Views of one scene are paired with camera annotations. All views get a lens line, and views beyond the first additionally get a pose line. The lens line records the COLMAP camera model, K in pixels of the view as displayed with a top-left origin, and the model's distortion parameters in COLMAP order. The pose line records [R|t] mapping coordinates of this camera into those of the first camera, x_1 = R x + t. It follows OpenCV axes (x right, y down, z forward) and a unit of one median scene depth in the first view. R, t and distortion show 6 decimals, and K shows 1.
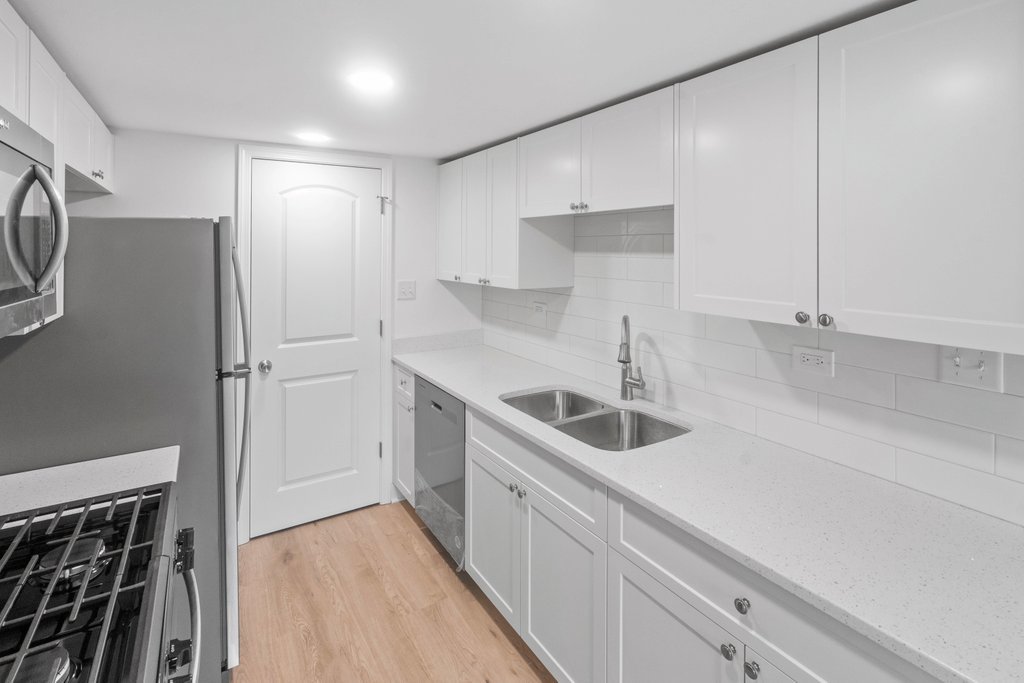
lens RADIAL K [[512.2, 0, 567.0], [0, 512.2, 322.1], [0, 0, 1]] dist [0.000024, 0.000330]
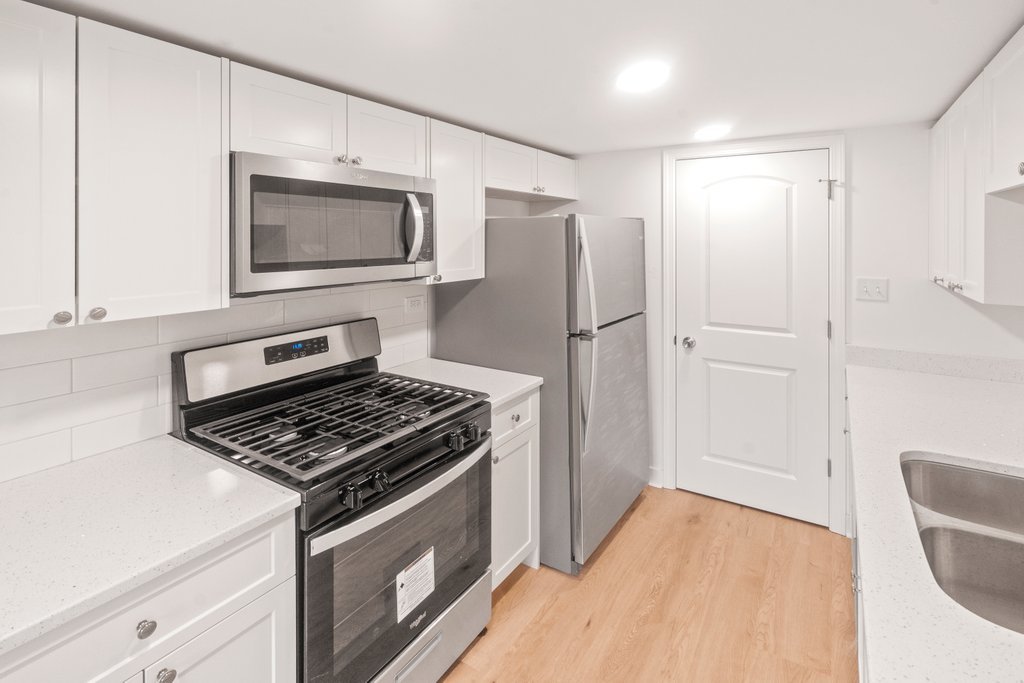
lens RADIAL K [[490.3, 0, 511.6], [0, 490.3, 294.6], [0, 0, 1]] dist [-0.001640, 0.000086]
pose [[0.373203, 0.110943, -0.921092, 0.234336], [-0.134984, 0.988753, 0.064401, -0.032687], [0.917877, 0.100298, 0.383981, 0.208645]]
